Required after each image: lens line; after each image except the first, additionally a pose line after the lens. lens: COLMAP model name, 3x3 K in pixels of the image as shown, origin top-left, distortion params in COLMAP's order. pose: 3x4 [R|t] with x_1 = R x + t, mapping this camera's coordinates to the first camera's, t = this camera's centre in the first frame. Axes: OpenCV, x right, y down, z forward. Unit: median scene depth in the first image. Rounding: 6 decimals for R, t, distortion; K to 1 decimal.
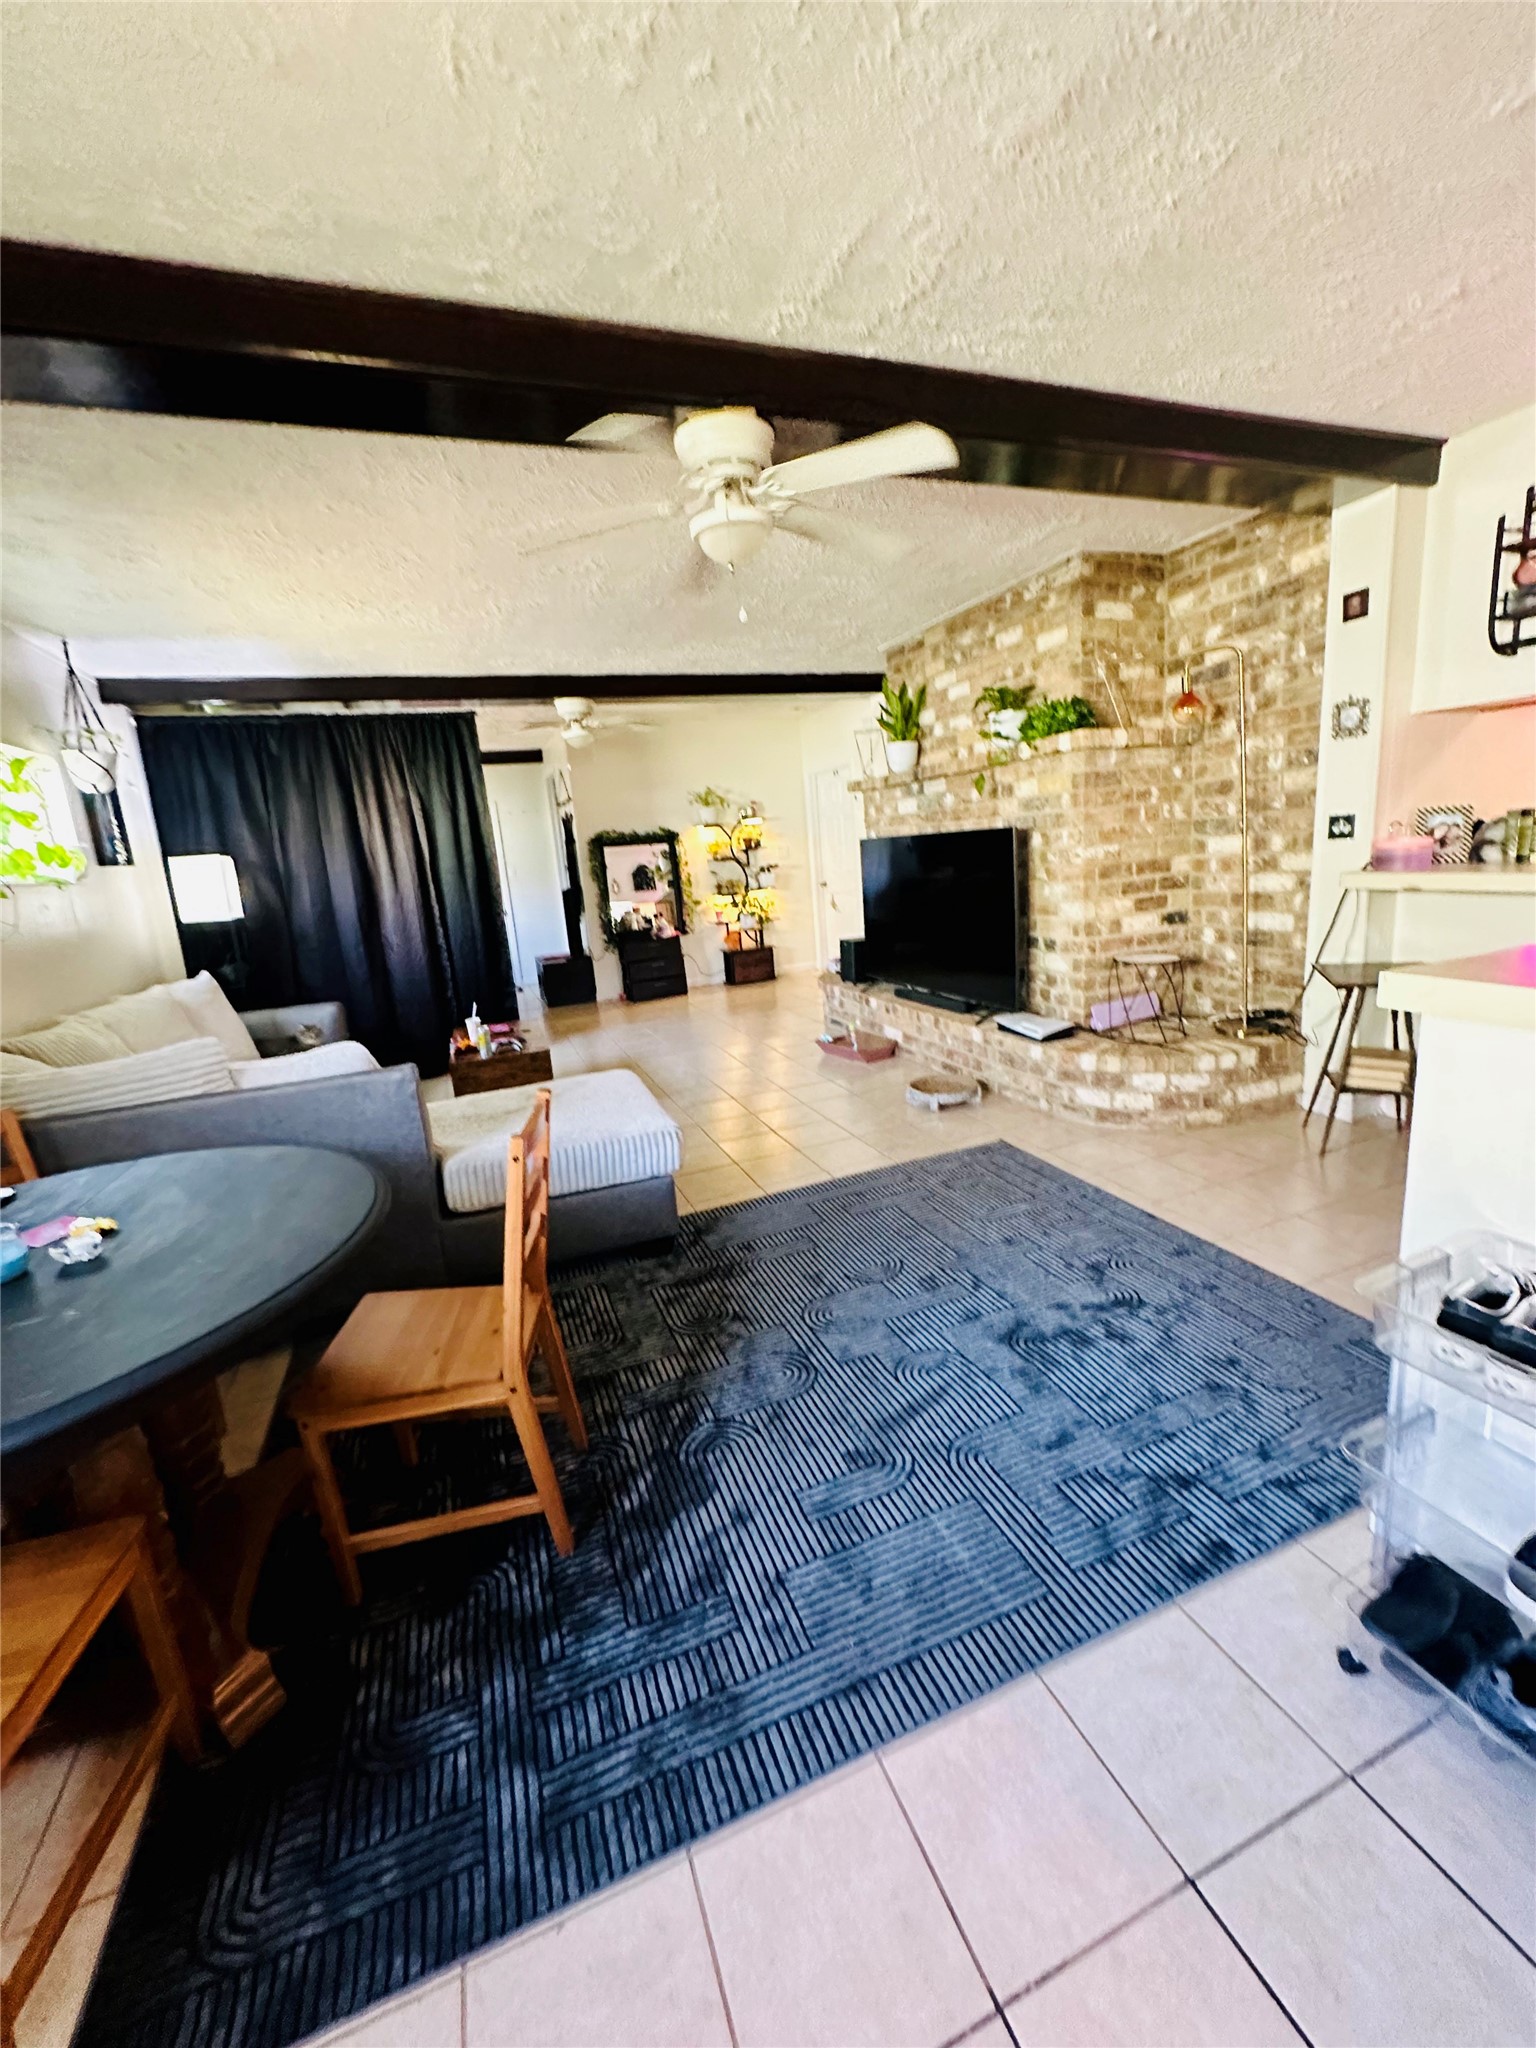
lens RADIAL K [[817.4, 0, 770.6], [0, 817.4, 1020.0], [0, 0, 1]] dist [-0.003388, 0.000922]
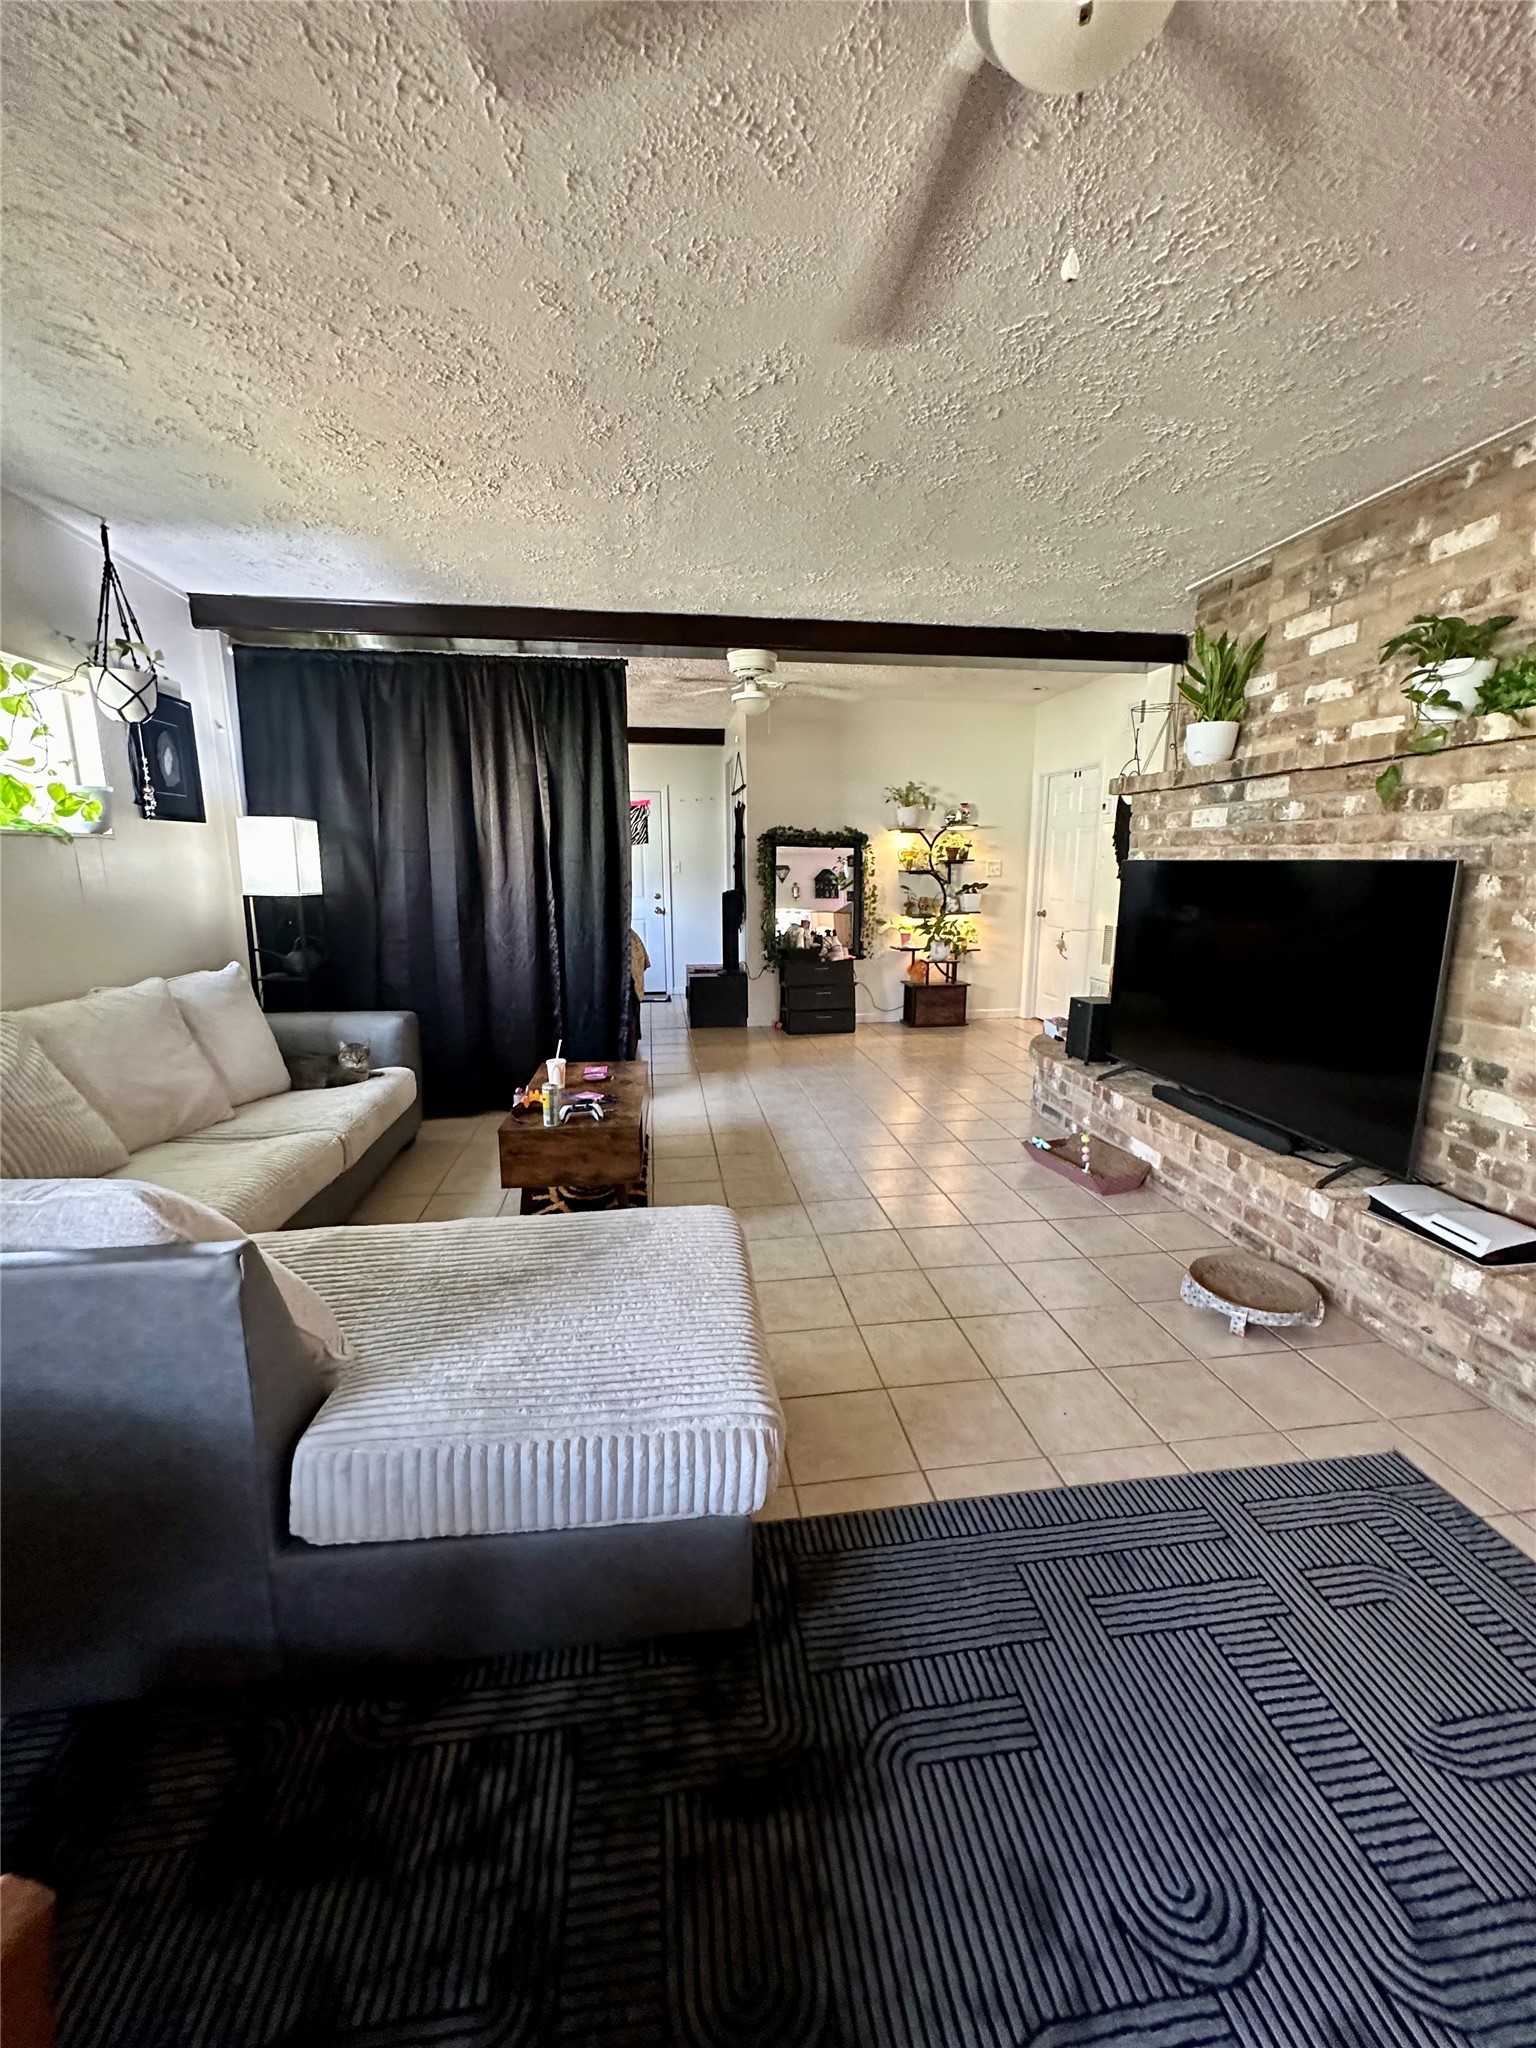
lens RADIAL K [[817.4, 0, 774.1], [0, 817.4, 1018.2], [0, 0, 1]] dist [-0.003388, 0.000922]
pose [[0.971607, 0.119579, -0.204159, -0.028318], [-0.121651, 0.992570, 0.002421, -0.073189], [0.202932, 0.022484, 0.978935, 0.354596]]
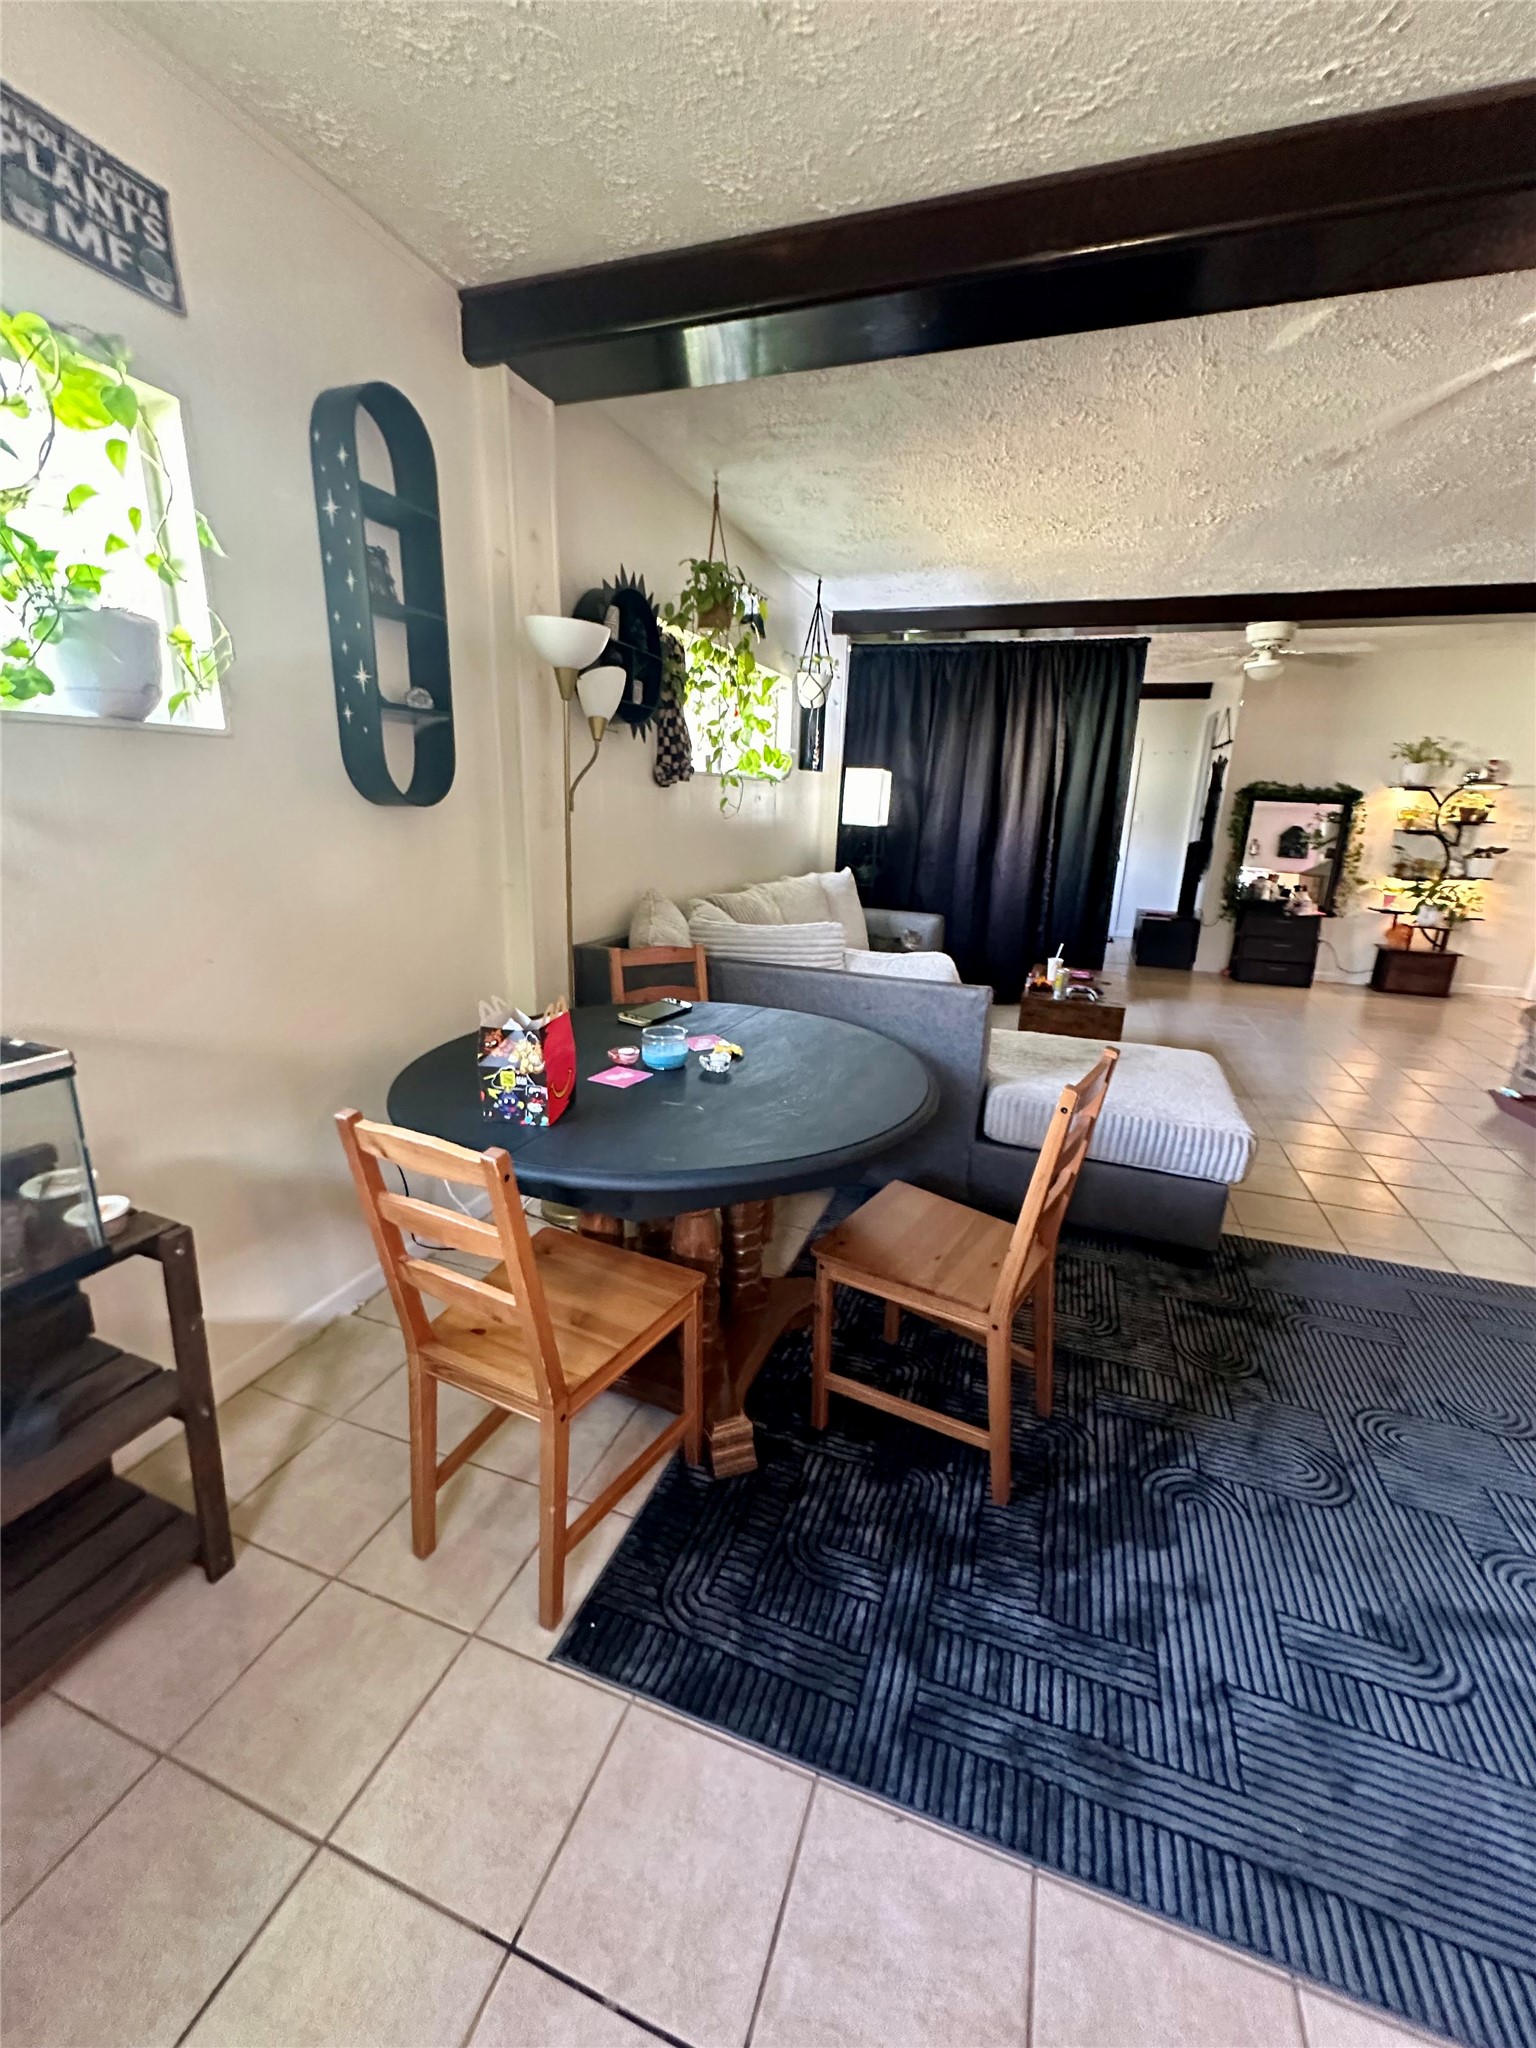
lens RADIAL K [[817.4, 0, 771.5], [0, 817.4, 1022.3], [0, 0, 1]] dist [-0.003388, 0.000922]
pose [[0.751067, 0.272084, -0.601555, -0.008077], [-0.227267, 0.961998, 0.151361, 0.001769], [0.619878, 0.023032, 0.784360, 0.014690]]
